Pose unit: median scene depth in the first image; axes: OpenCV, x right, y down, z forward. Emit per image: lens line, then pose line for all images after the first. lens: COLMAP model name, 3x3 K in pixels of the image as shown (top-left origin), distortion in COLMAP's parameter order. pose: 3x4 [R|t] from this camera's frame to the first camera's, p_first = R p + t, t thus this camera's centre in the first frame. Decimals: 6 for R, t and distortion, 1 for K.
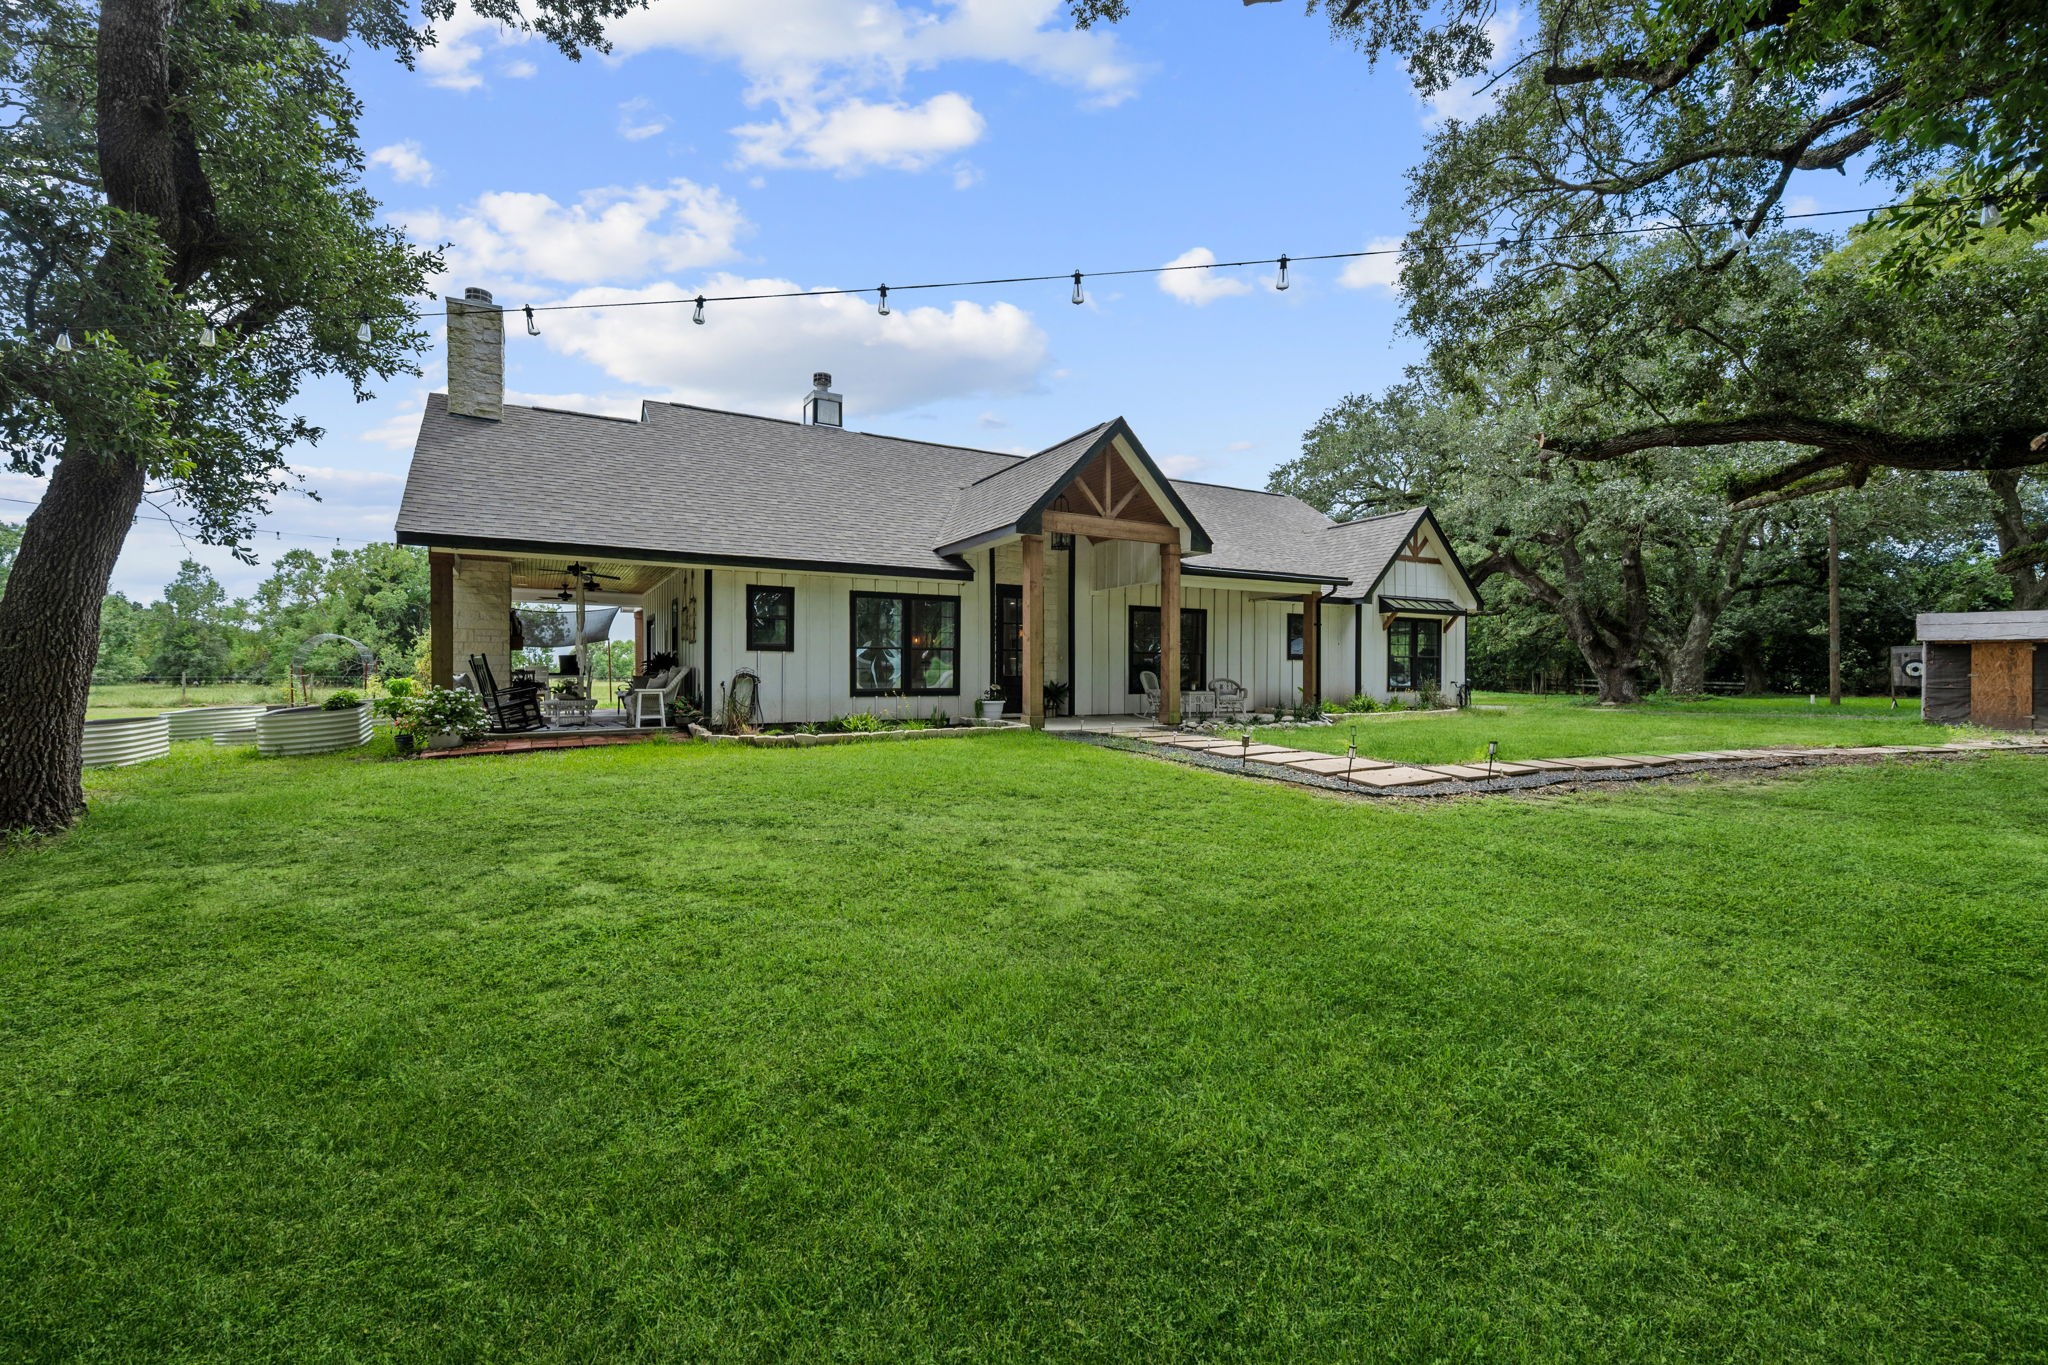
lens RADIAL K [[817.0, 0, 1033.6], [0, 817.0, 676.2], [0, 0, 1]] dist [-0.001140, -0.000087]
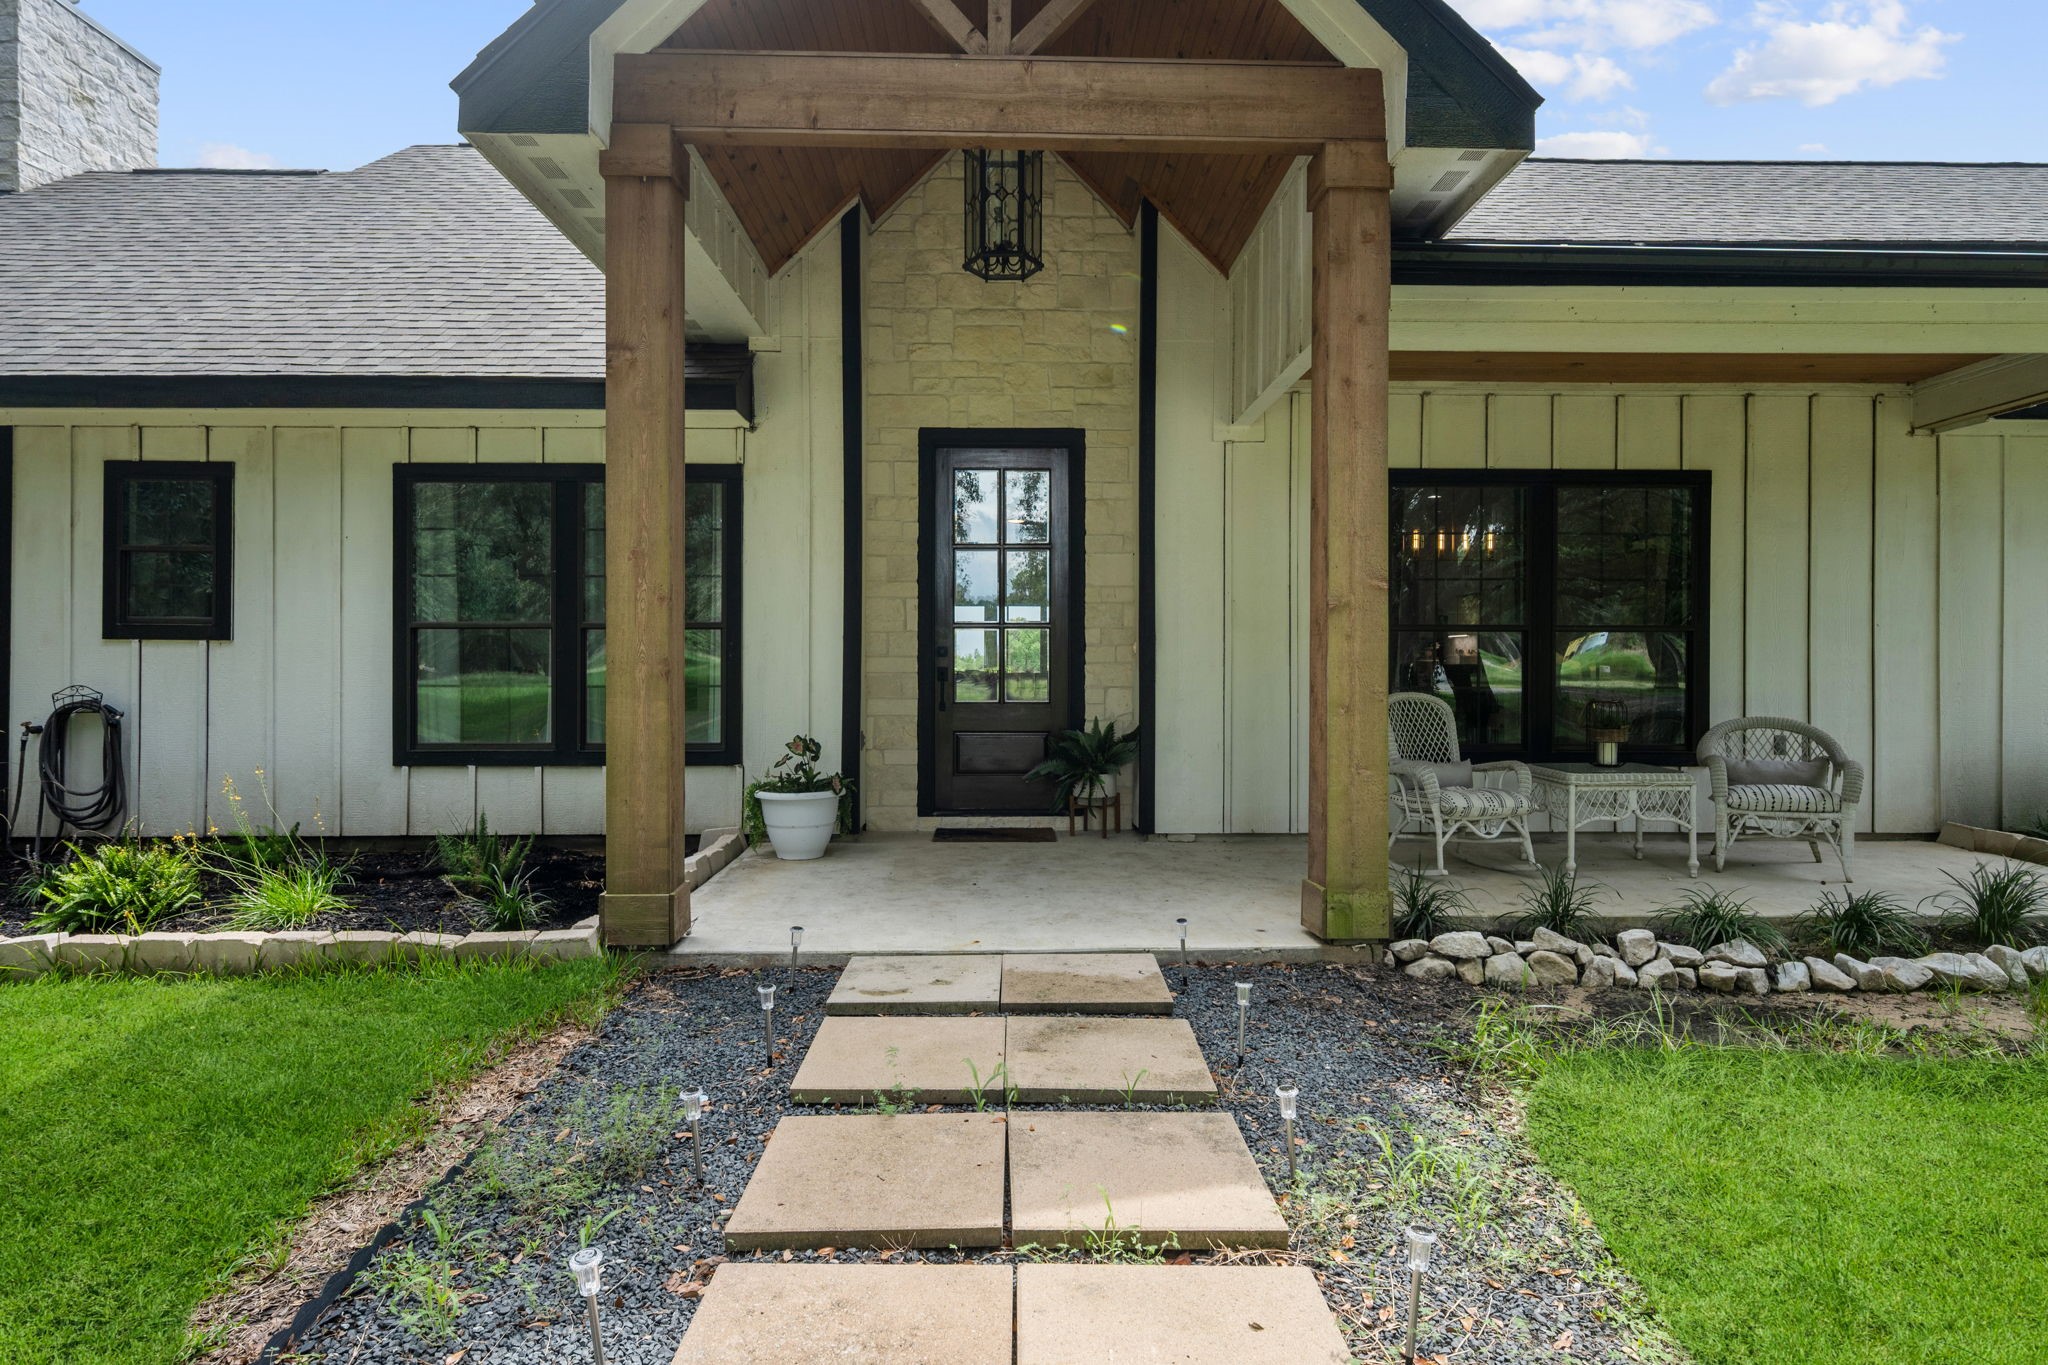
lens RADIAL K [[1178.5, 0, 1024.0], [0, 1178.5, 682.5], [0, 0, 1]] dist [0.000349, 0.000075]
pose [[0.882510, 0.007215, -0.470238, 0.258255], [-0.001245, 0.999915, 0.013005, -0.017179], [0.470291, -0.010892, 0.882444, 0.696599]]
